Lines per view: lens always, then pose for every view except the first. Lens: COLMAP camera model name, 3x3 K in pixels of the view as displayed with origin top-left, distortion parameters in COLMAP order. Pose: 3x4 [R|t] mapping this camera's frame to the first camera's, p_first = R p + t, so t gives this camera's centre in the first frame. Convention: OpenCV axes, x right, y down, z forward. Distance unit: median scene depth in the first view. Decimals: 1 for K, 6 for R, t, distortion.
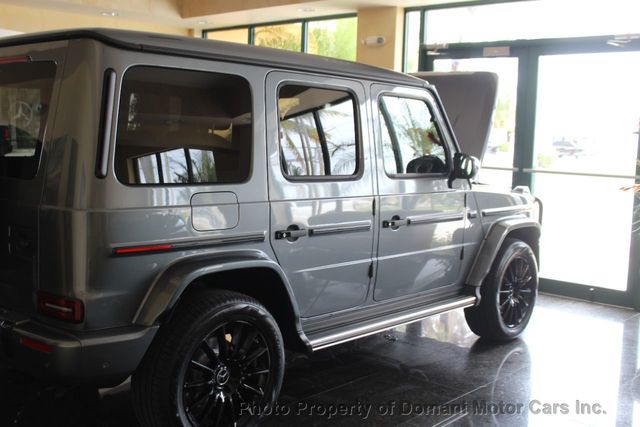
lens RADIAL K [[766.0, 0, 313.3], [0, 766.0, 210.1], [0, 0, 1]] dist [-0.068401, 0.000000]
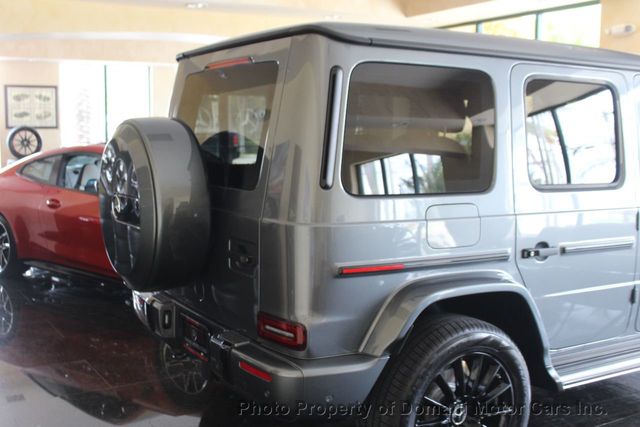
lens RADIAL K [[766.0, 0, 314.3], [0, 766.0, 209.9], [0, 0, 1]] dist [-0.068401, 0.000000]
pose [[0.960747, 0.005923, -0.277364, -0.035635], [-0.007209, 0.999967, -0.003619, -0.011741], [0.277334, 0.005477, 0.960758, 0.111419]]
